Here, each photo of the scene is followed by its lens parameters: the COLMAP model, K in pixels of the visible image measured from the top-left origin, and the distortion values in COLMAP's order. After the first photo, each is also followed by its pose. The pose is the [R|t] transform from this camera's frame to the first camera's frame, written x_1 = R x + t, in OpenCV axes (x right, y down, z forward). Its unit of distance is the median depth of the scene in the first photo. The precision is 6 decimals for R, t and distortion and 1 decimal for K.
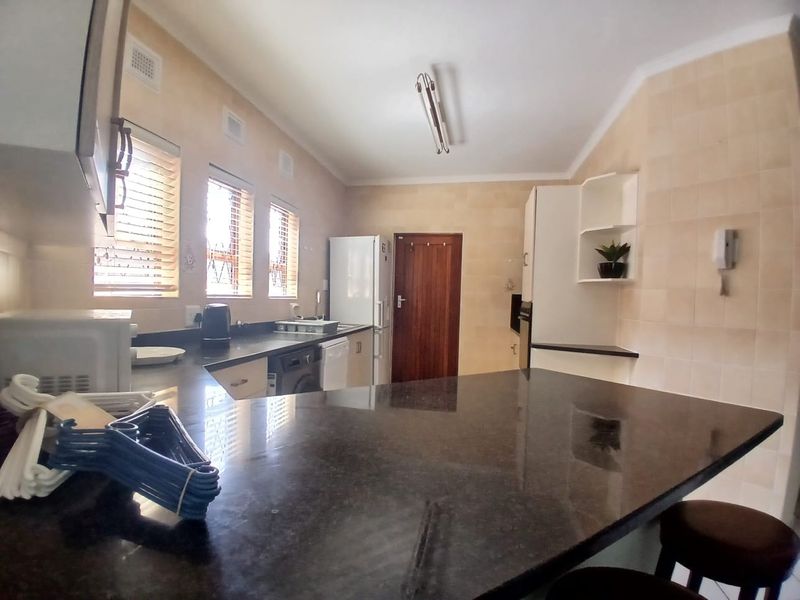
lens RADIAL K [[396.6, 0, 385.9], [0, 396.6, 309.6], [0, 0, 1]] dist [0.003120, -0.042225]
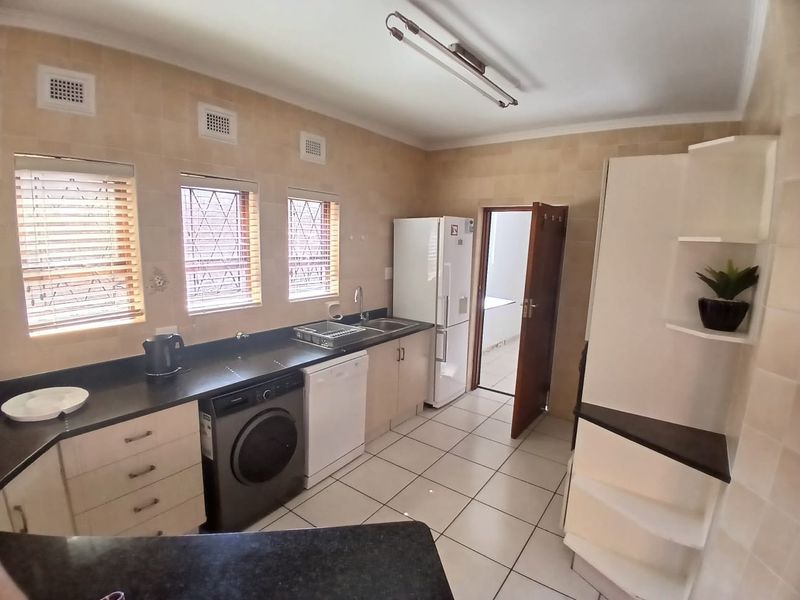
lens RADIAL K [[396.6, 0, 385.9], [0, 396.6, 309.6], [0, 0, 1]] dist [0.003120, -0.042225]
pose [[0.905234, 0.070264, -0.419064, 0.316844], [-0.014079, 0.990651, 0.135689, -0.146492], [0.424680, -0.116931, 0.897760, 0.261587]]
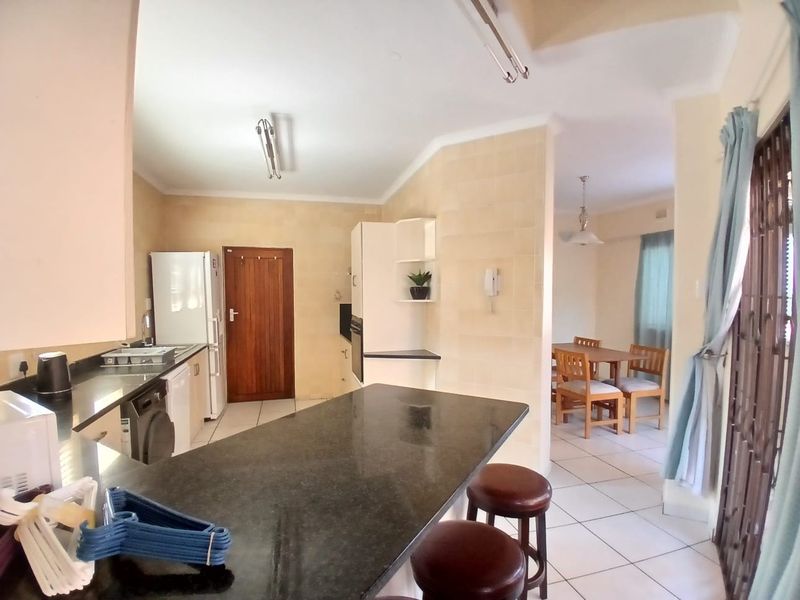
lens RADIAL K [[396.6, 0, 385.9], [0, 396.6, 309.6], [0, 0, 1]] dist [0.003120, -0.042225]
pose [[0.898870, -0.052842, 0.435018, -0.080142], [0.045102, 0.998587, 0.028104, -0.071620], [-0.435889, -0.005642, 0.899983, -0.098961]]
